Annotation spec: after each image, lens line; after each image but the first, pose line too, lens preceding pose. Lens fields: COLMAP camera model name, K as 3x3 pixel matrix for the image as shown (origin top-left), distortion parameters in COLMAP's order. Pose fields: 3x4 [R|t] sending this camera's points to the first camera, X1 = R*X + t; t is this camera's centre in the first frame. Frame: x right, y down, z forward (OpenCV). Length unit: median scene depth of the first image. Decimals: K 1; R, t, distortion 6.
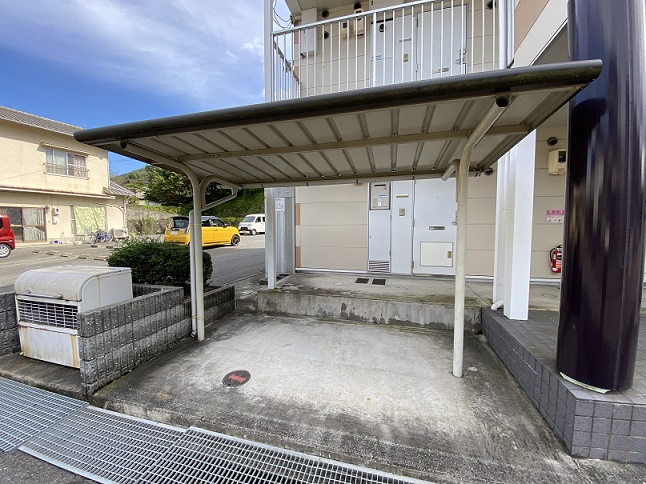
lens RADIAL K [[264.3, 0, 319.7], [0, 264.3, 246.2], [0, 0, 1]] dist [0.024433, -0.022919]
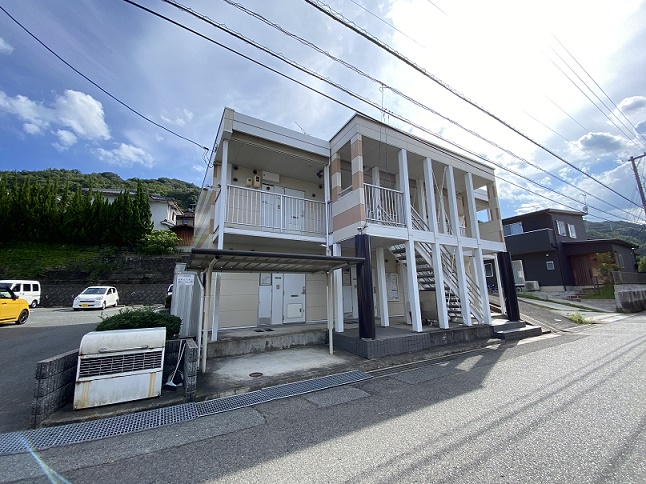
lens RADIAL K [[266.8, 0, 333.6], [0, 266.8, 241.0], [0, 0, 1]] dist [0.023359, -0.021530]
pose [[0.682106, 0.129707, 0.719658, -1.315021], [0.067885, 0.968661, -0.238929, 0.040521], [-0.728095, 0.211829, 0.651925, -0.832002]]
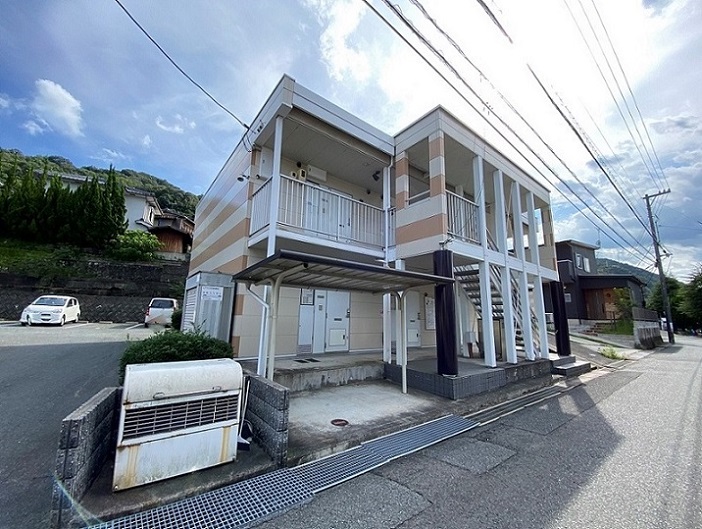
lens RADIAL K [[290.0, 0, 362.5], [0, 290.0, 263.4], [0, 0, 1]] dist [0.023359, -0.021530]
pose [[0.573886, 0.163824, 0.802382, -1.513750], [0.033932, 0.974188, -0.223172, -0.009757], [-0.818232, 0.155302, 0.553514, -0.143410]]
